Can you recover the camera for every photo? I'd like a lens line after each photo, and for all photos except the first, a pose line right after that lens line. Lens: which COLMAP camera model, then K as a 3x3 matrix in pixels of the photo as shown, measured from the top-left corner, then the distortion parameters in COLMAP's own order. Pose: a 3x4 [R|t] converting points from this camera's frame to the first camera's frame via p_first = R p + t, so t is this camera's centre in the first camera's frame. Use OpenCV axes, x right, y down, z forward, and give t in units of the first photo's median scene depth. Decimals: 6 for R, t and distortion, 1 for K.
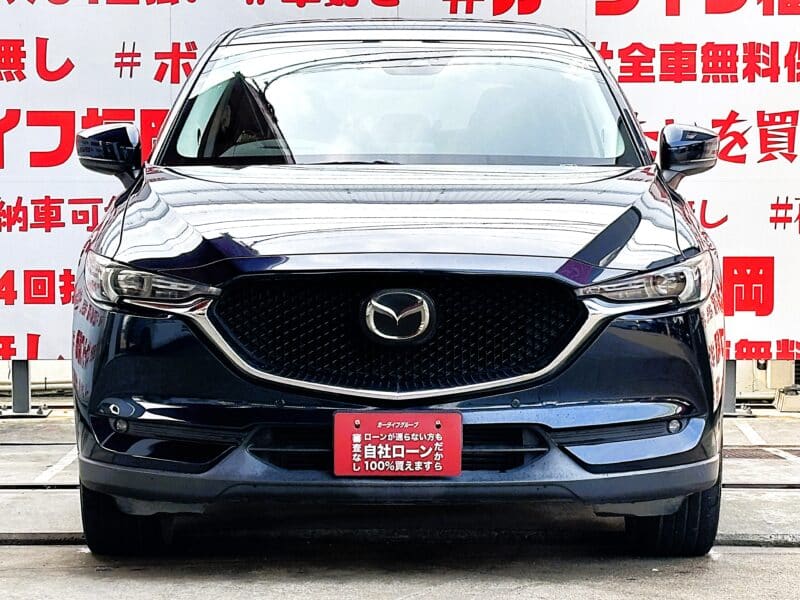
lens RADIAL K [[2611.3, 0, 400.0], [0, 2611.3, 300.0], [0, 0, 1]] dist [0.278340, -0.109872]
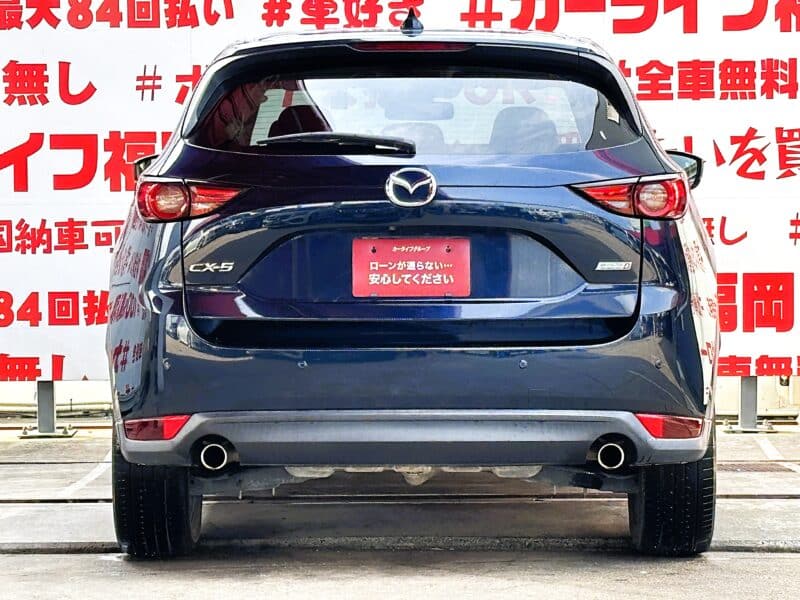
lens RADIAL K [[2887.7, 0, 396.7], [0, 2887.7, 319.9], [0, 0, 1]] dist [0.114329, 5.529460]
pose [[0.999611, -0.007482, -0.026880, 0.020659], [0.007446, 0.999971, -0.001450, 0.002000], [0.026890, 0.001249, 0.999638, -0.110031]]
